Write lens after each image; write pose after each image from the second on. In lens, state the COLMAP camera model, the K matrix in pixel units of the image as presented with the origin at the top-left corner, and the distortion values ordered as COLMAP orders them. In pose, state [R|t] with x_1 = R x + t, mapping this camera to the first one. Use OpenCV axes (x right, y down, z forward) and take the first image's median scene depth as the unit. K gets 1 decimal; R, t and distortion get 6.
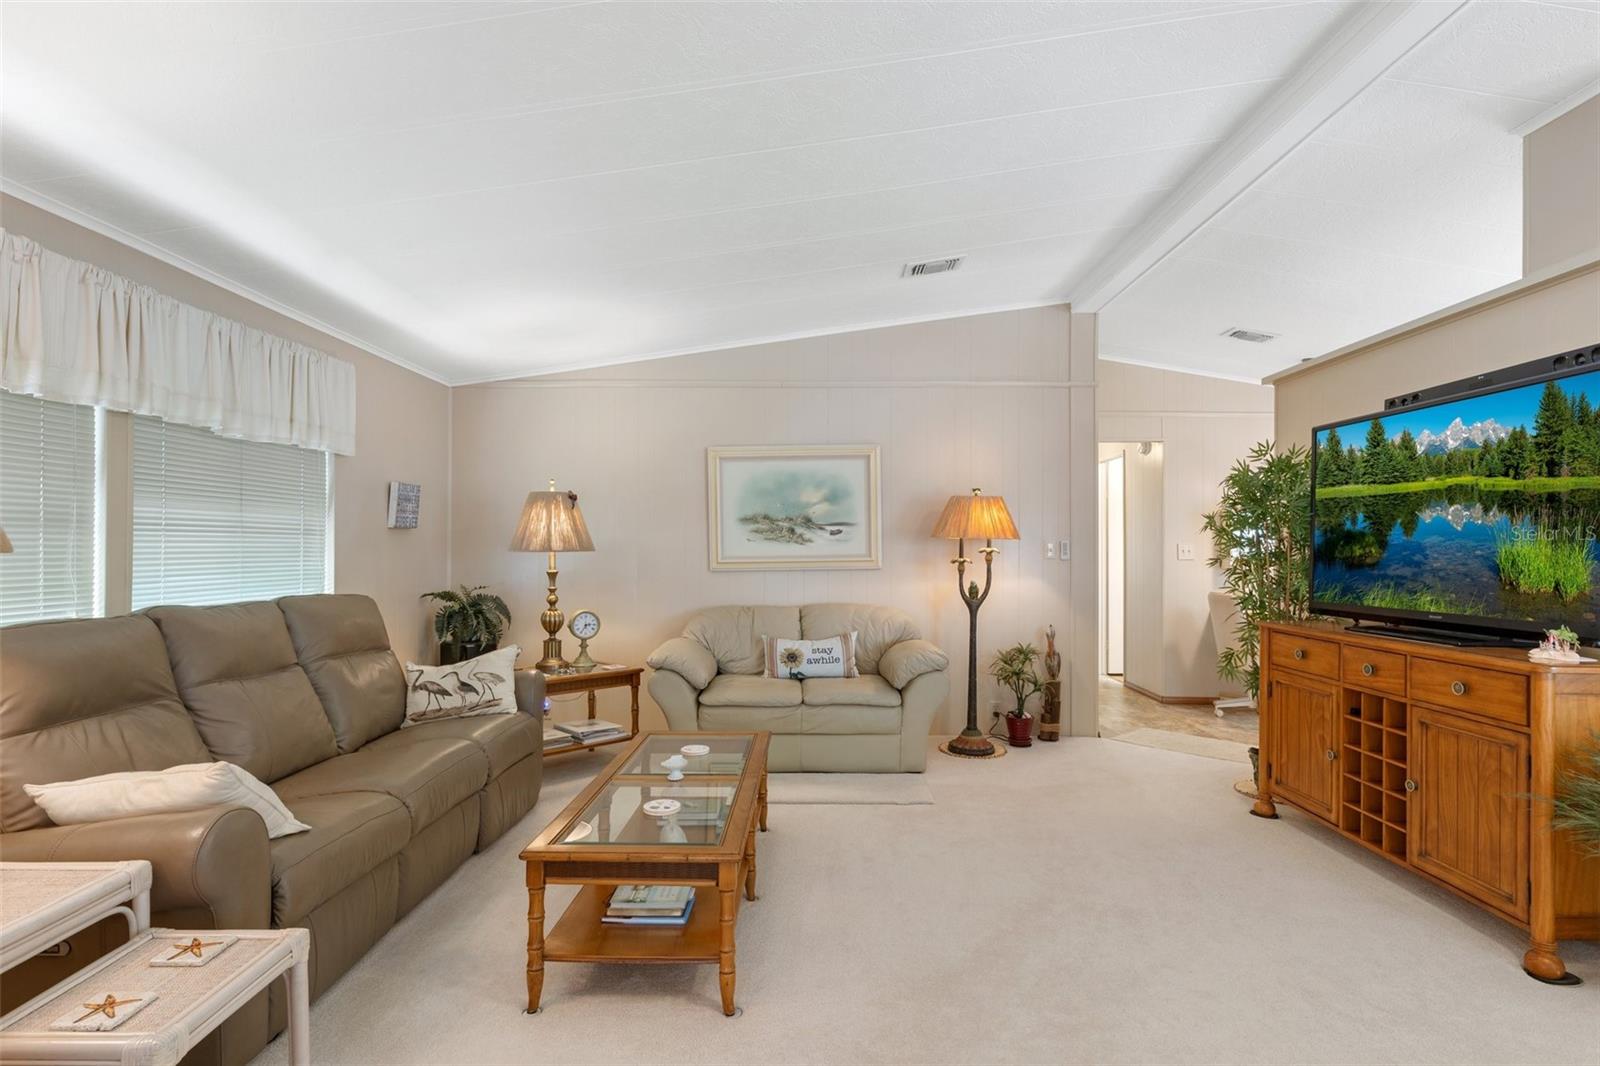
lens RADIAL K [[798.3, 0, 800.0], [0, 798.3, 533.0], [0, 0, 1]] dist [0.000154, -0.000751]
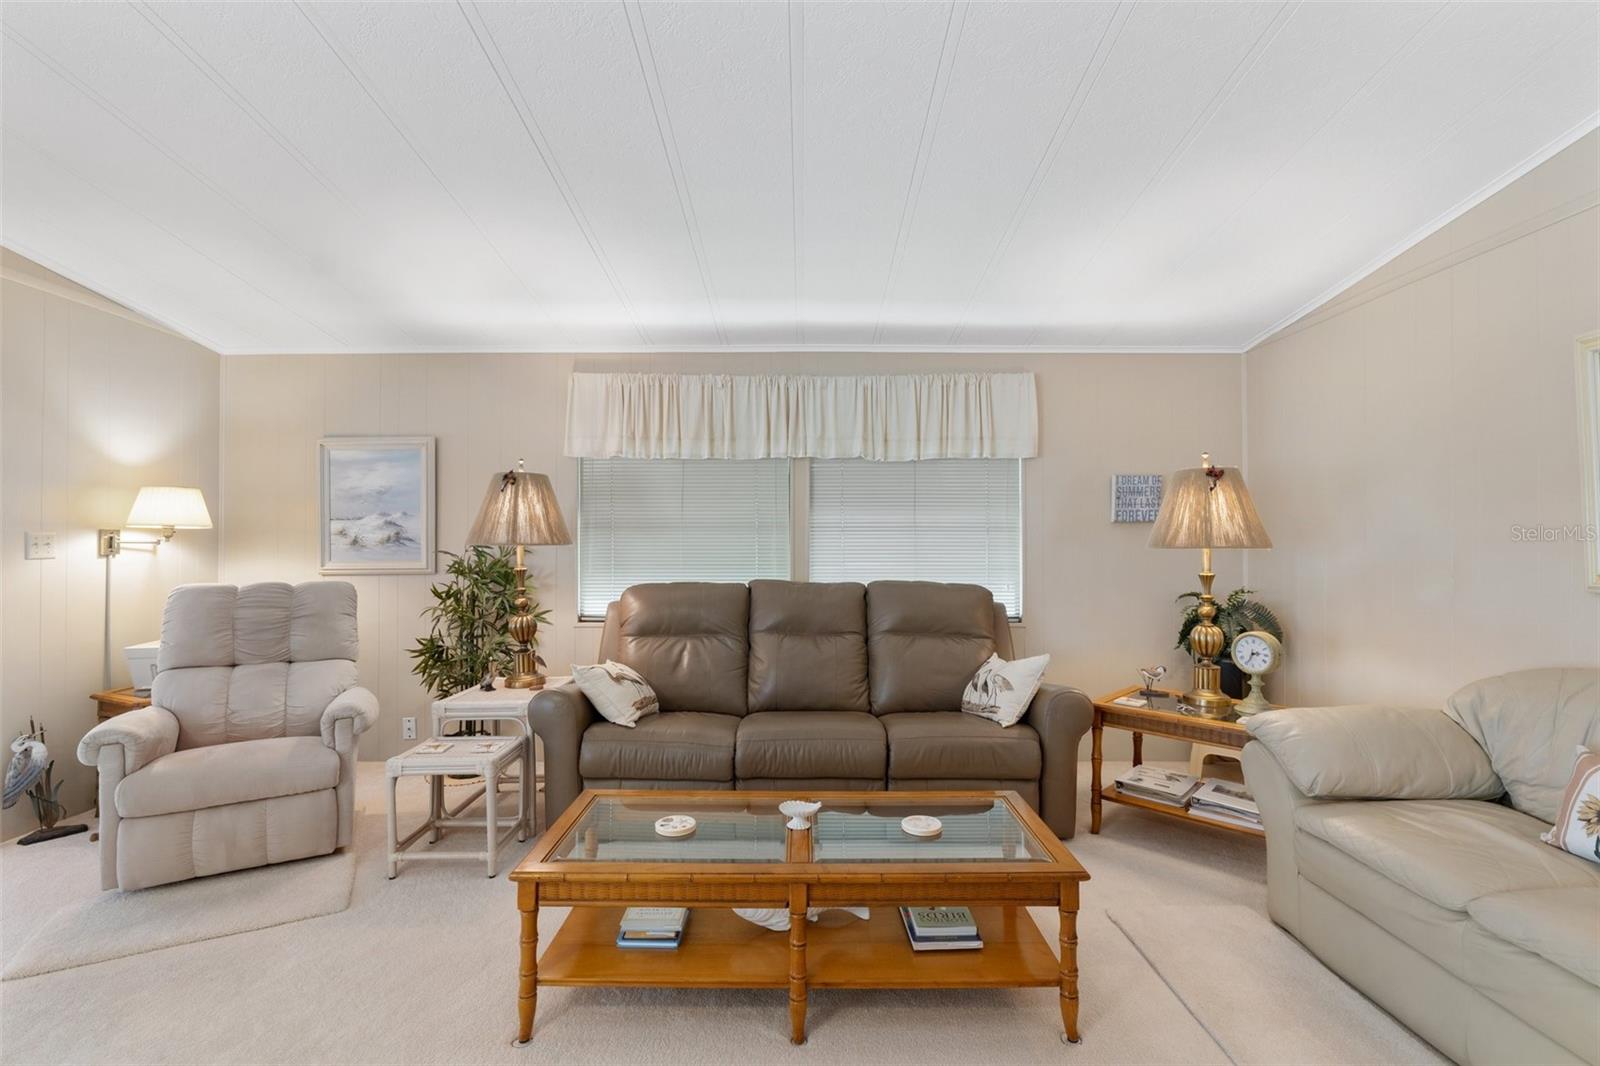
lens RADIAL K [[698.9, 0, 798.9], [0, 698.9, 532.6], [0, 0, 1]] dist [-0.007504, -0.001044]
pose [[0.016994, -0.013948, -0.999758, 0.362830], [0.018883, 0.999729, -0.013627, 0.011115], [0.999677, -0.018647, 0.017253, 0.645771]]
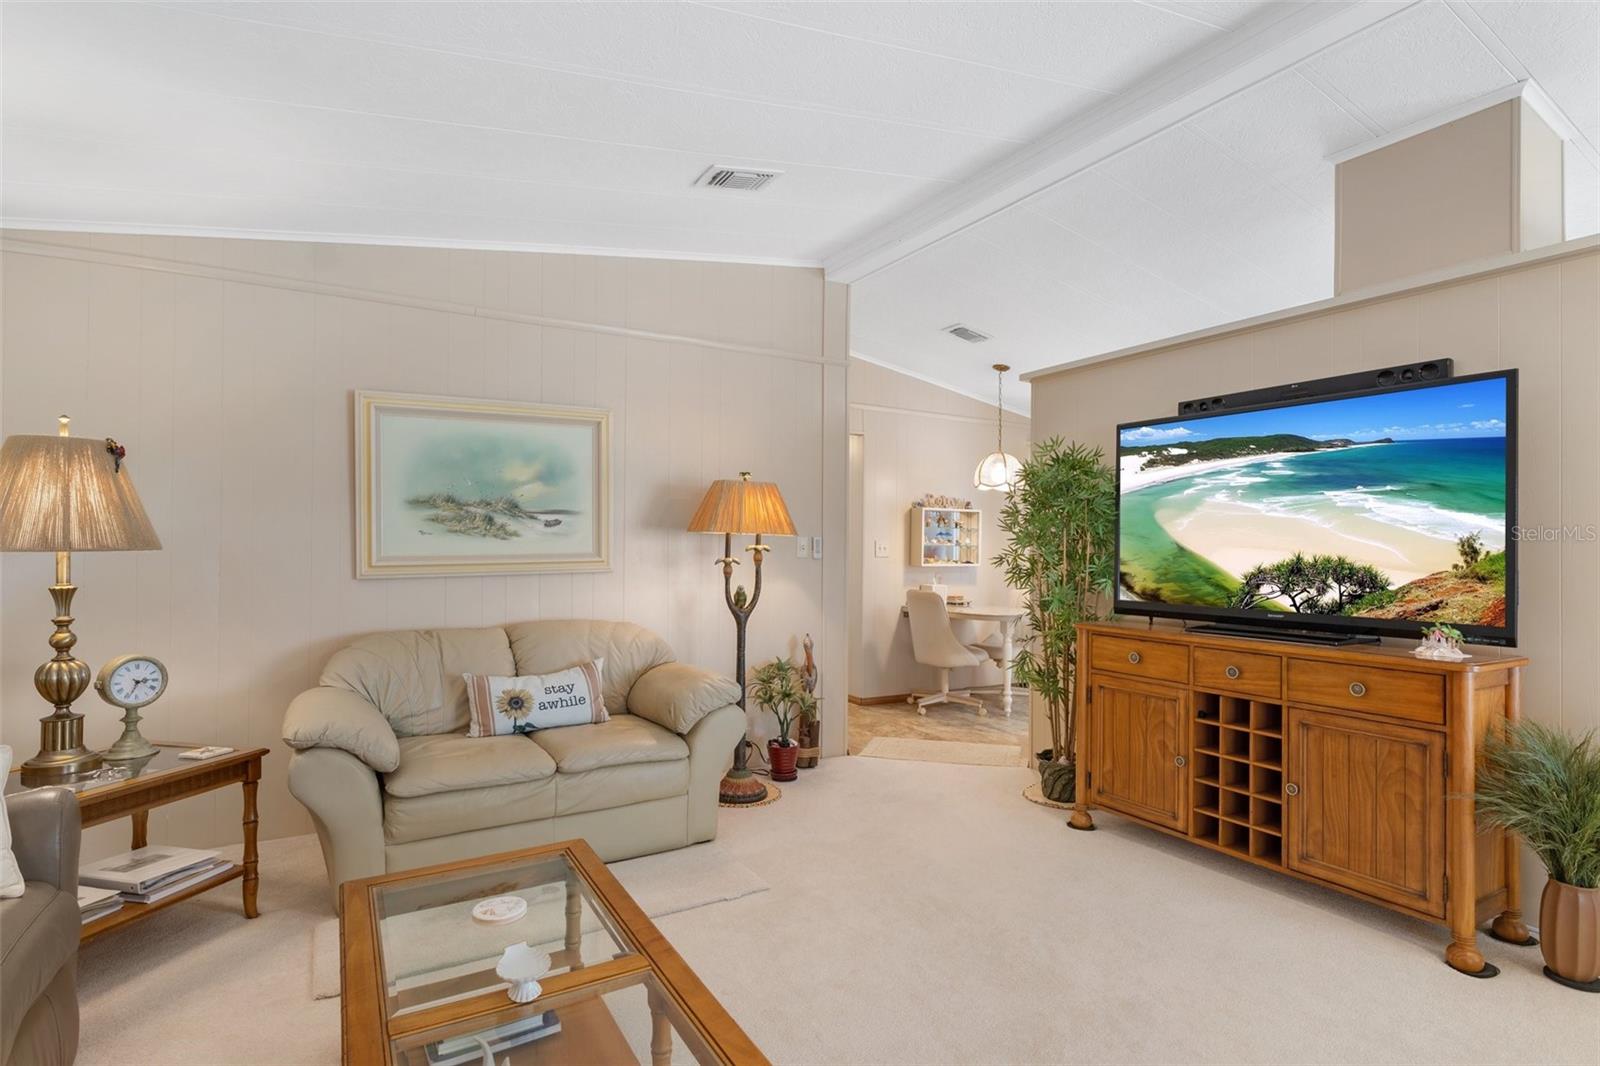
lens RADIAL K [[810.3, 0, 802.5], [0, 810.3, 530.2], [0, 0, 1]] dist [0.000033, -0.000659]
pose [[0.854652, 0.011891, 0.519065, -0.180737], [-0.013873, 0.999904, -0.000064, 0.003106], [-0.519016, -0.007146, 0.854735, 0.299968]]
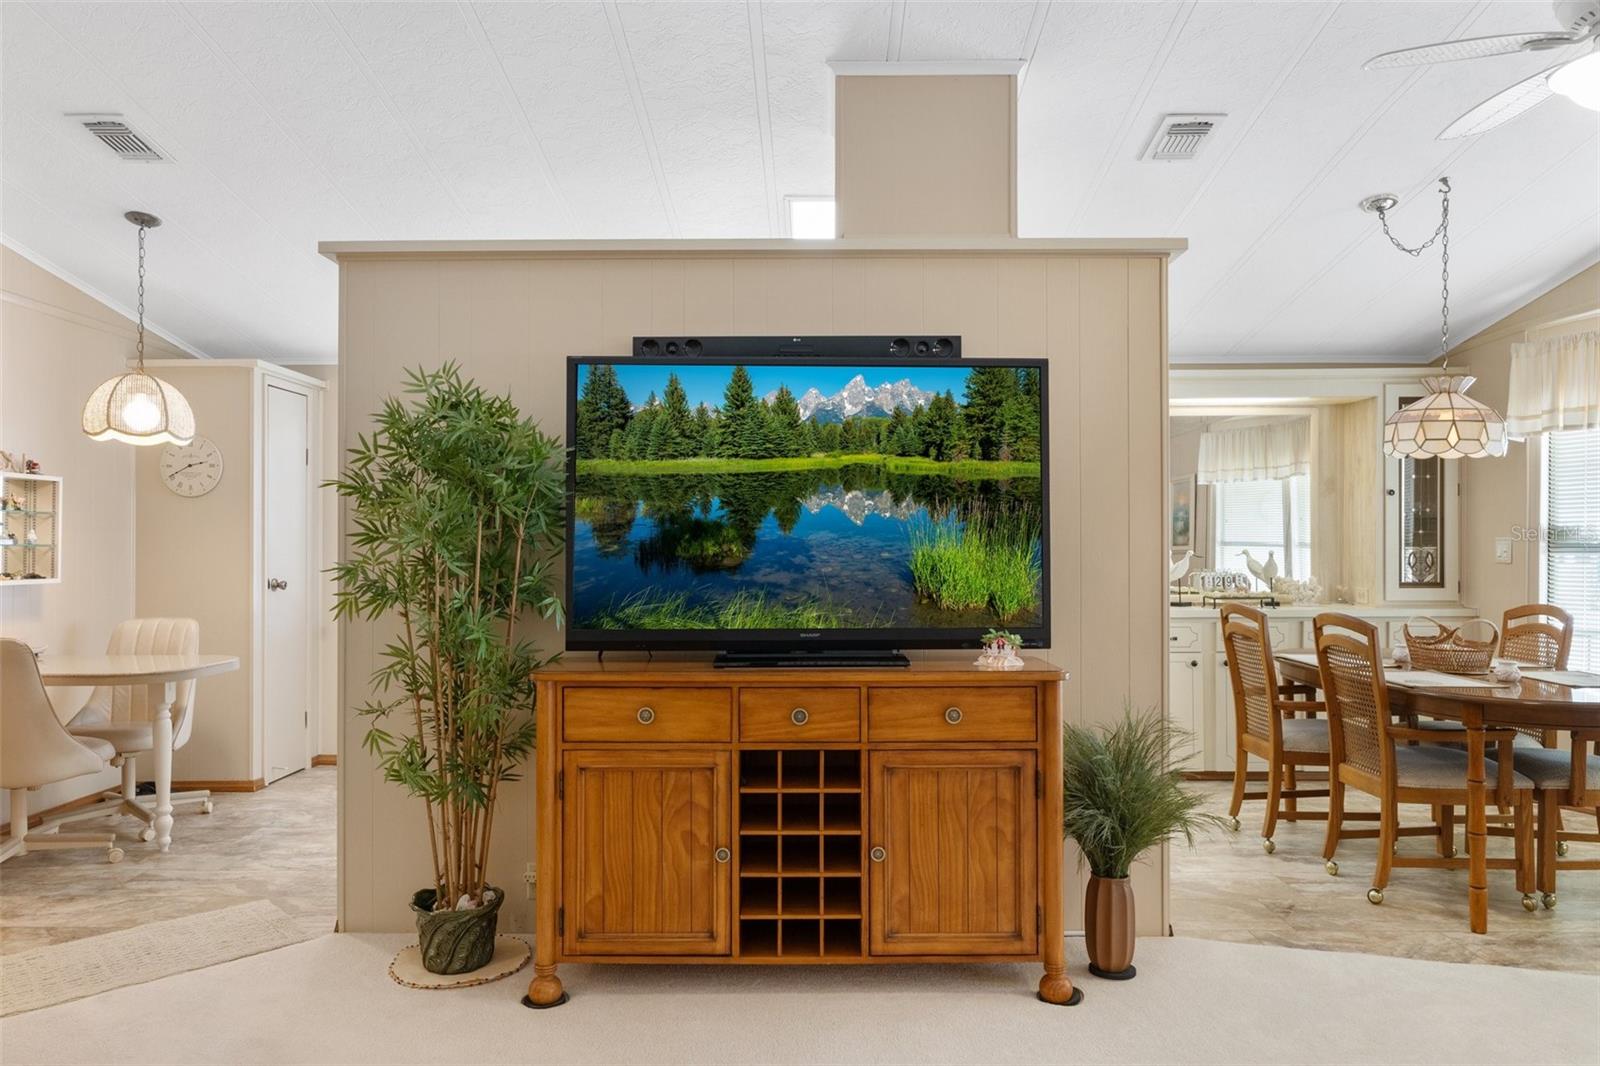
lens RADIAL K [[1079.6, 0, 801.8], [0, 1079.6, 535.2], [0, 0, 1]] dist [-0.001476, 0.002586]
pose [[-0.004300, 0.002472, 0.999988, -0.186893], [-0.019293, 0.999811, -0.002555, 0.006900], [-0.999805, -0.019304, -0.004251, 0.707950]]
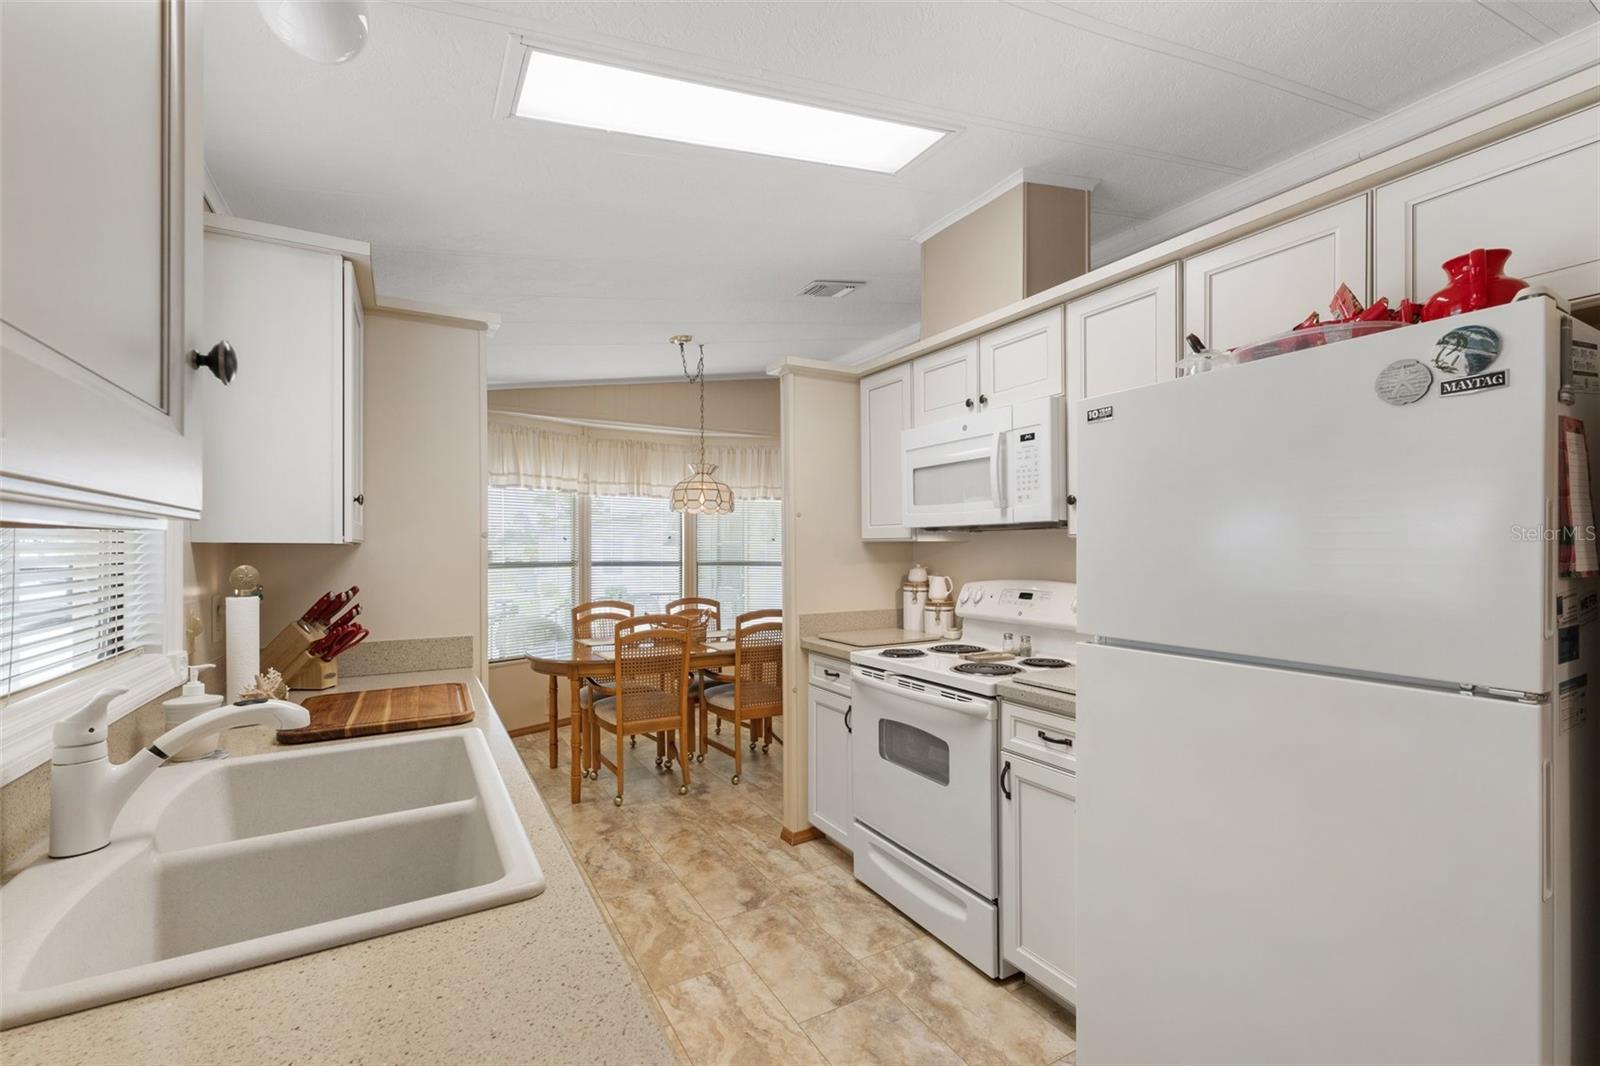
lens RADIAL K [[678.3, 0, 806.5], [0, 678.3, 548.2], [0, 0, 1]] dist [0.002615, -0.000638]
pose [[-0.855100, -0.005247, -0.518437, 1.158340], [0.005183, 0.999812, -0.018669, -0.002890], [0.518438, -0.018651, -0.854912, 1.075034]]
